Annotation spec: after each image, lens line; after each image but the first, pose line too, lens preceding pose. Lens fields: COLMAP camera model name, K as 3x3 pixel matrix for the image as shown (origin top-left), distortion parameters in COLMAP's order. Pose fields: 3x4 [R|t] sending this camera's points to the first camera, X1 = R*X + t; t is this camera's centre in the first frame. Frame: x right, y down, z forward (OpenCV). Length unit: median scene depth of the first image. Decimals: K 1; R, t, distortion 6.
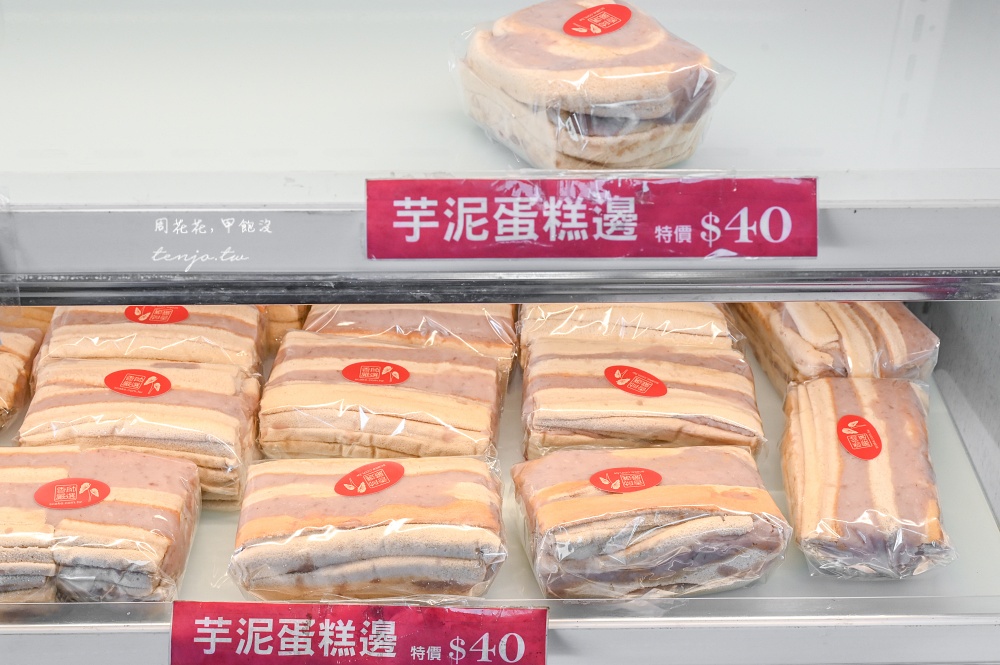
lens RADIAL K [[1242.1, 0, 501.3], [0, 1242.1, 334.8], [0, 0, 1]] dist [-0.005320, 0.000000]
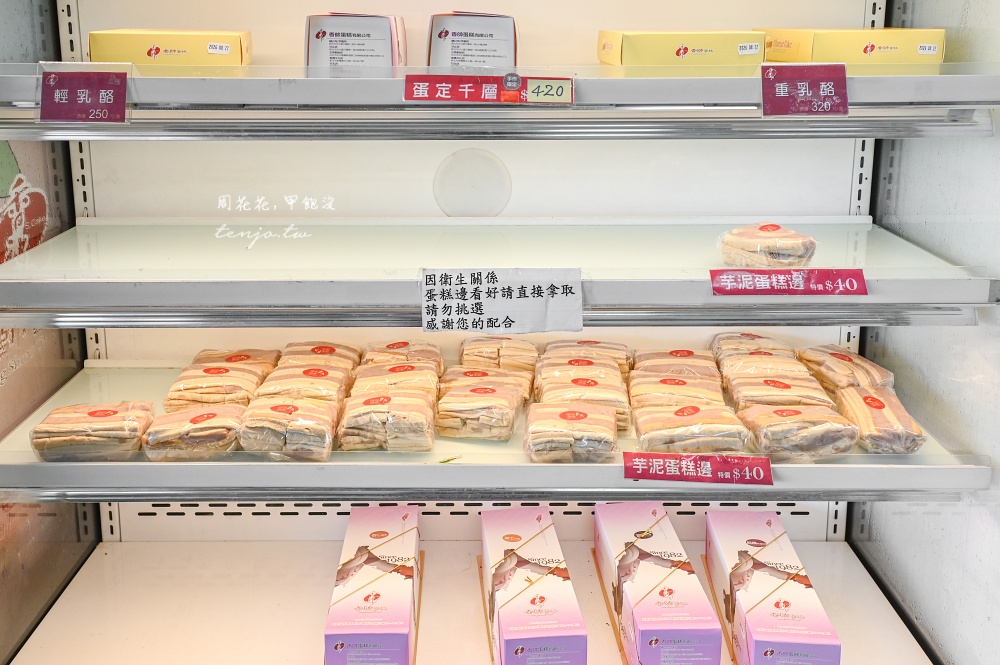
lens RADIAL K [[758.1, 0, 497.0], [0, 758.1, 329.7], [0, 0, 1]] dist [0.014314, 0.002652]
pose [[0.999446, -0.029299, 0.015790, -0.521766], [0.032990, 0.934873, -0.353447, 0.503353], [-0.004406, 0.353772, 0.935321, -0.487258]]
